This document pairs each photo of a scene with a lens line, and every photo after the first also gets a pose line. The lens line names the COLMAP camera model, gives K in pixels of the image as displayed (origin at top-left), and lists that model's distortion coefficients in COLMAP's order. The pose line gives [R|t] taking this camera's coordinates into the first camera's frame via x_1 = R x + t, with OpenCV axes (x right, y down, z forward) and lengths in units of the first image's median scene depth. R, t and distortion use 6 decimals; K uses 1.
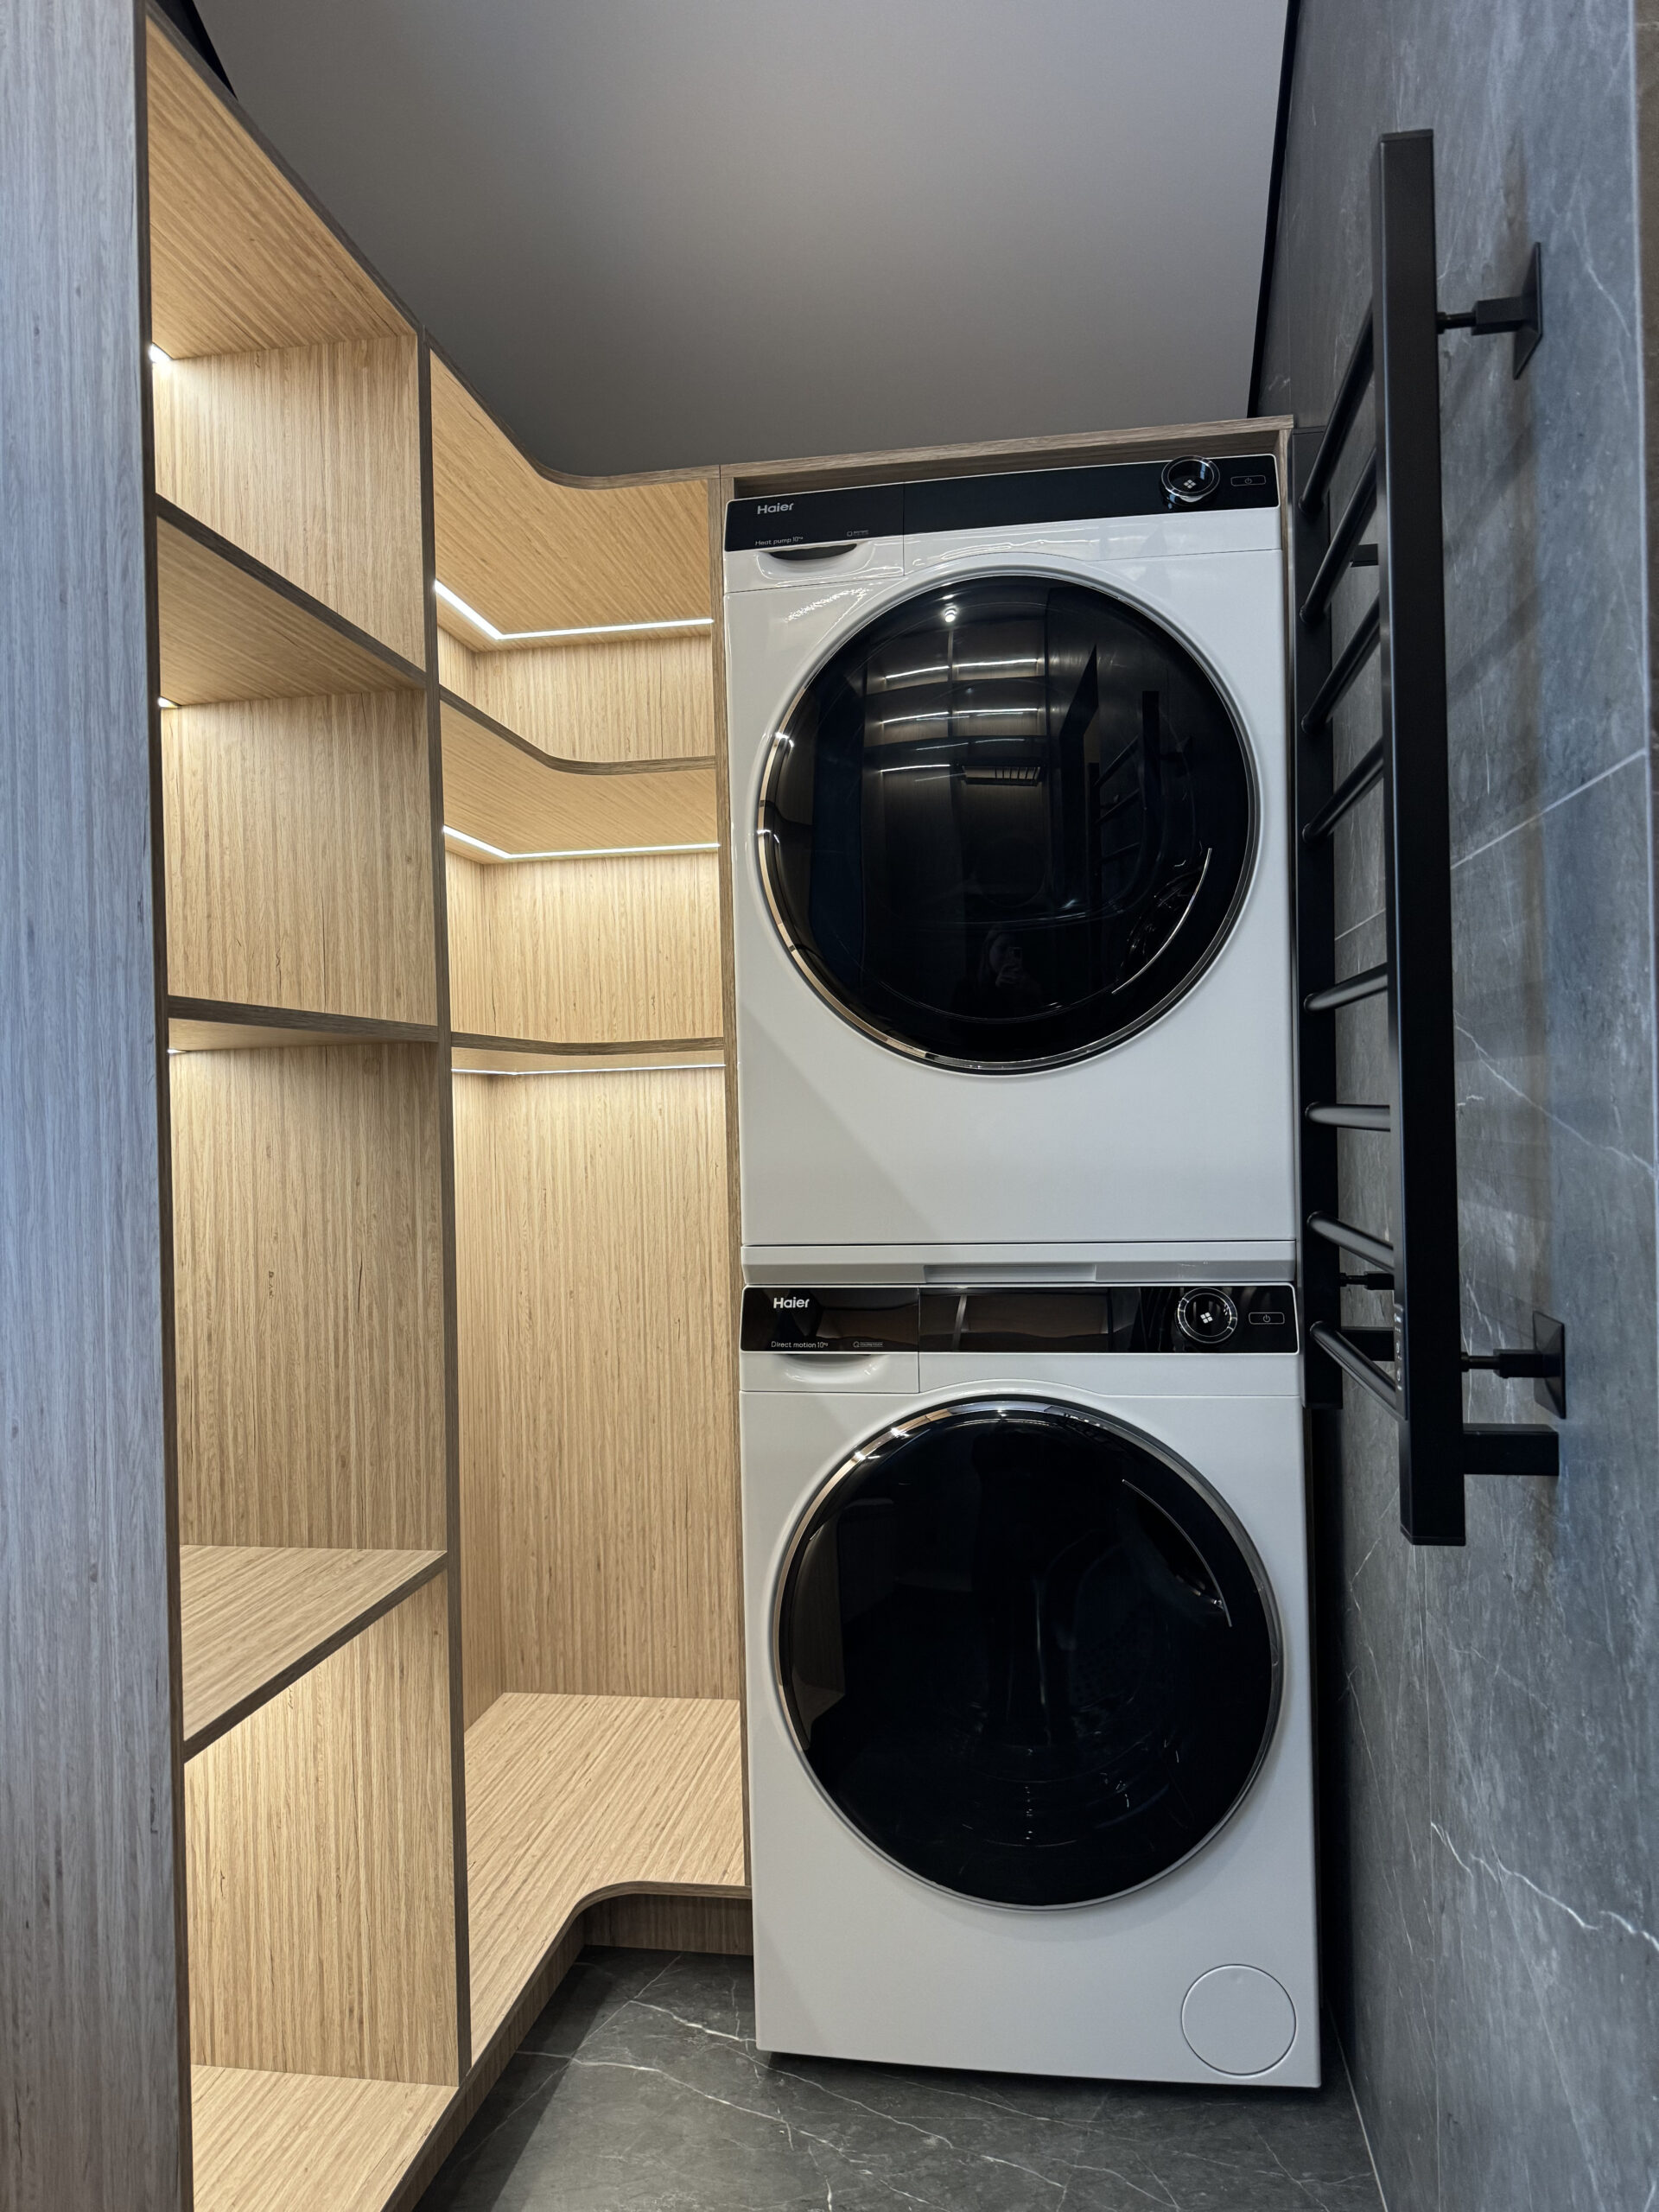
lens RADIAL K [[1572.5, 0, 829.0], [0, 1572.5, 1098.1], [0, 0, 1]] dist [0.021481, -0.029019]
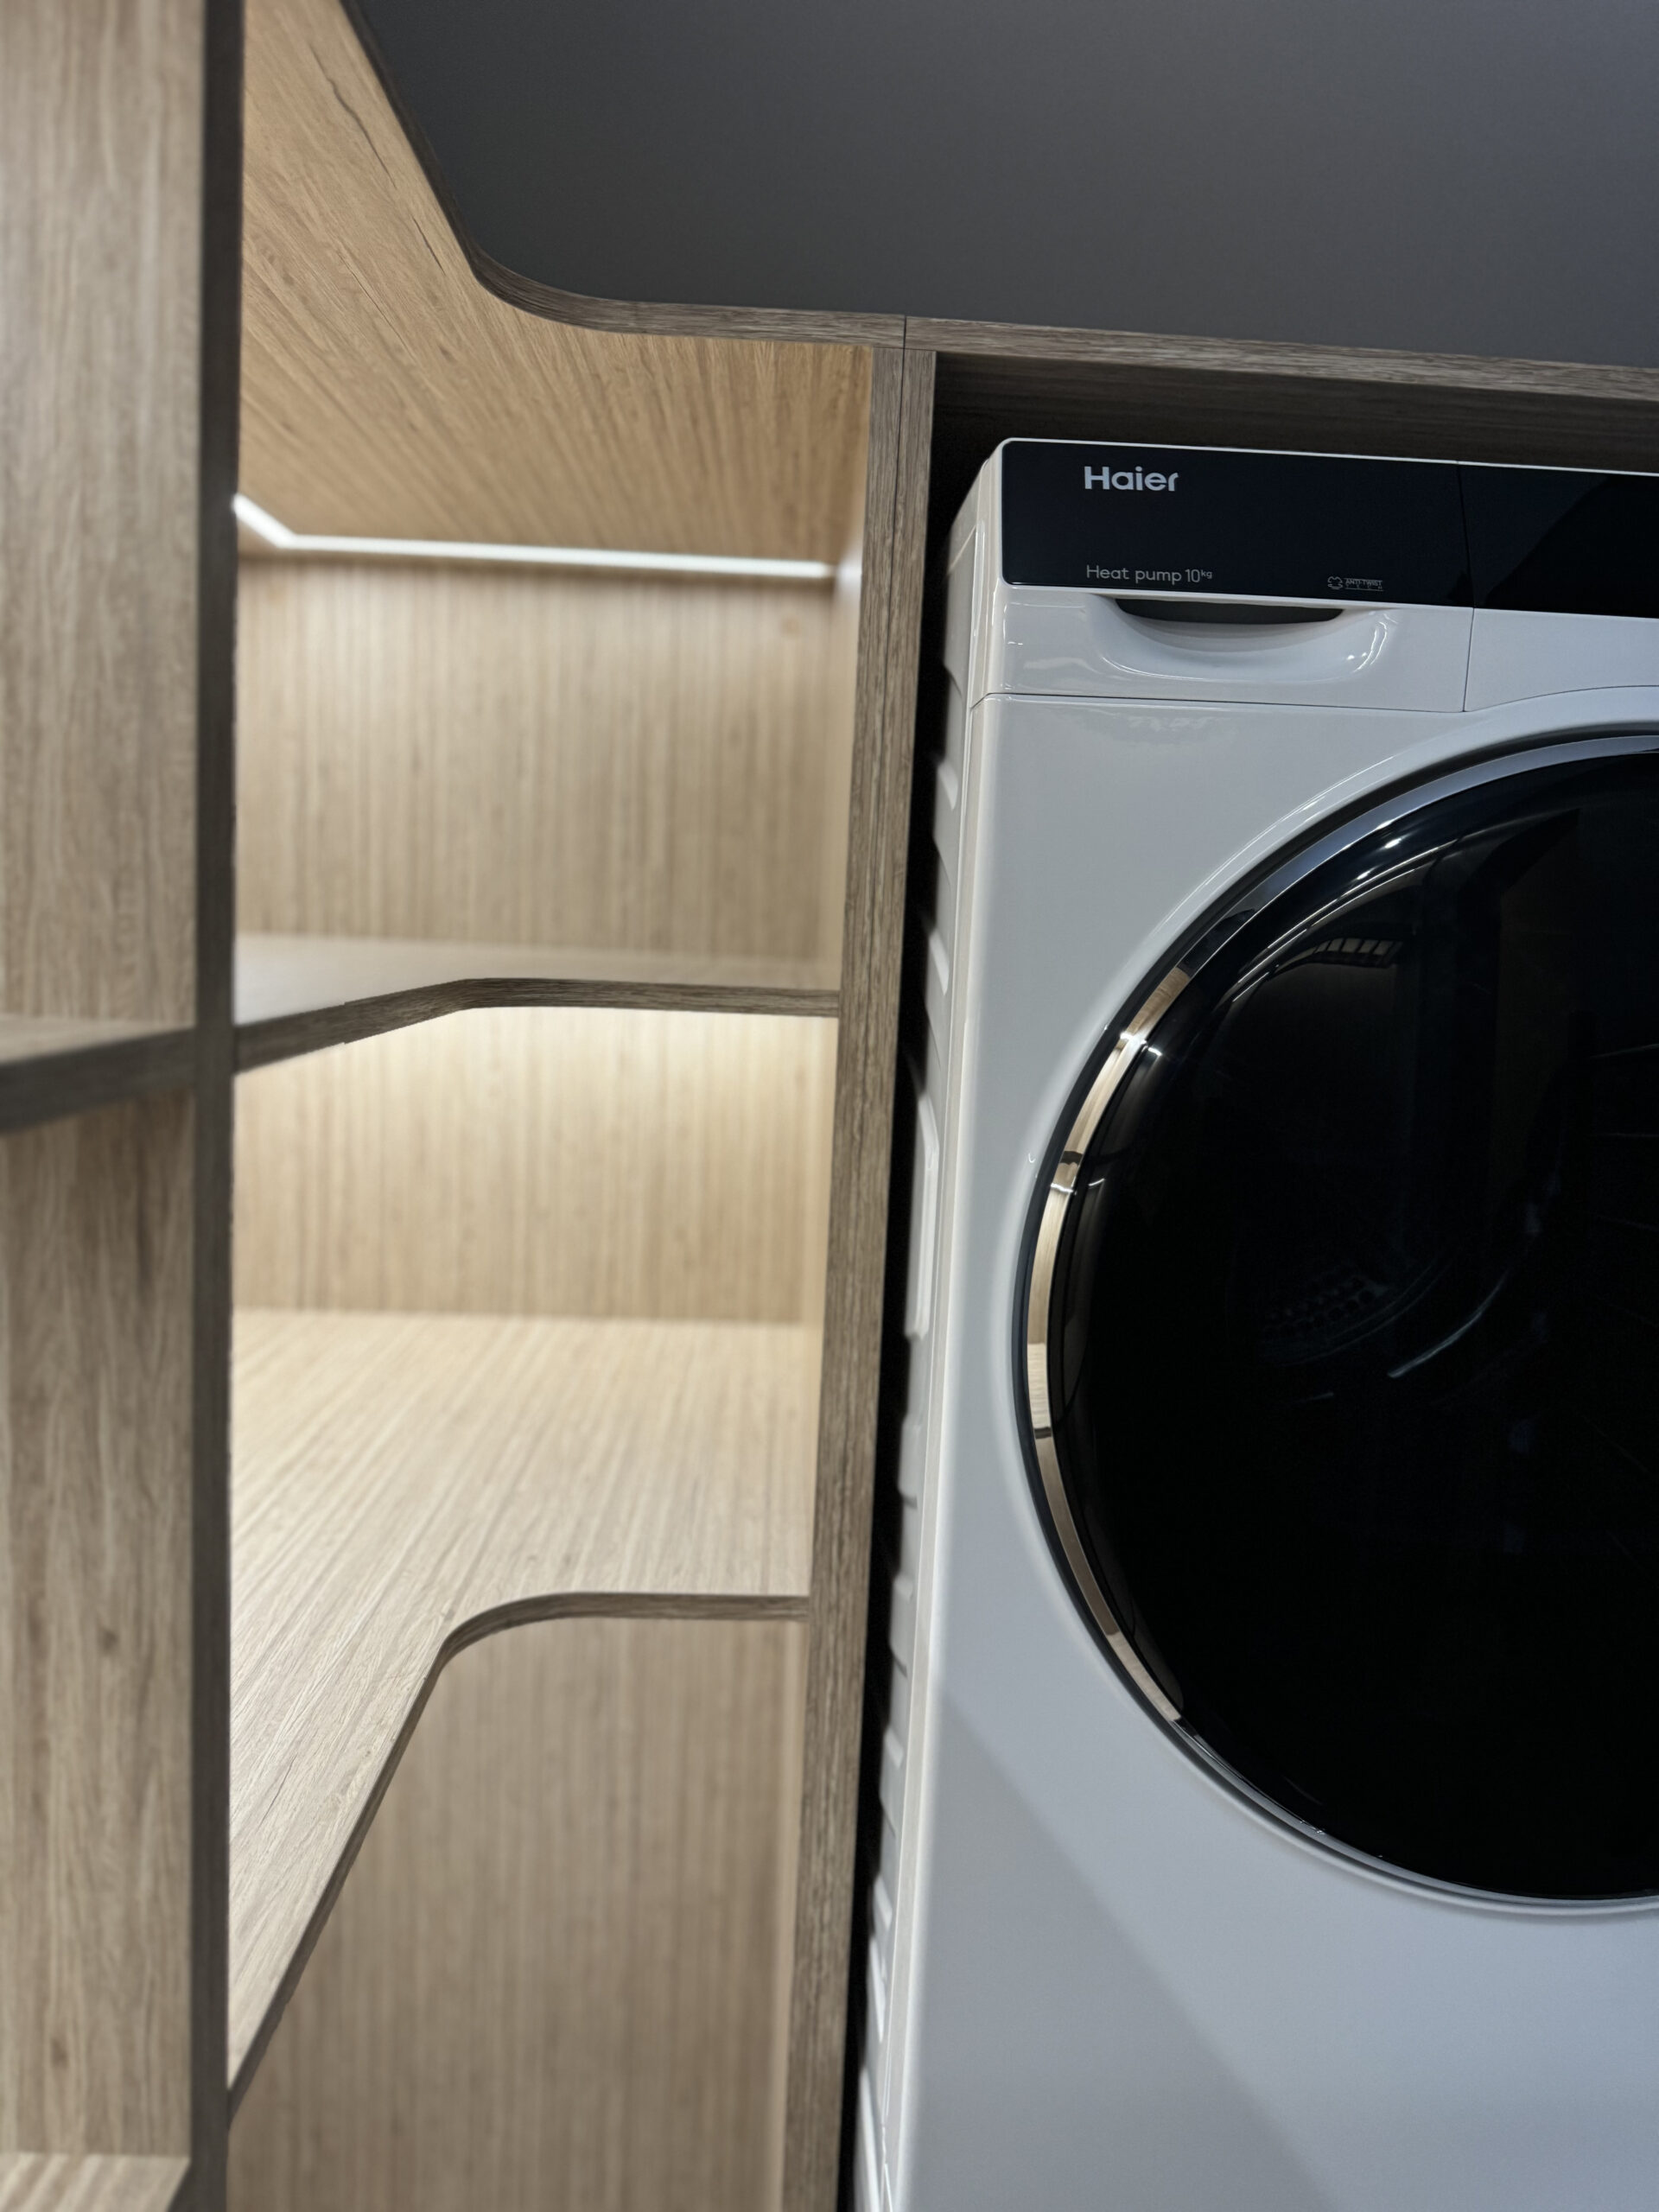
lens RADIAL K [[1572.5, 0, 834.9], [0, 1572.5, 1089.0], [0, 0, 1]] dist [0.021481, -0.029019]
pose [[0.980110, 0.056400, 0.190270, -0.151953], [-0.078265, 0.990909, 0.109426, -0.231738], [-0.182369, -0.122141, 0.975614, 0.543342]]
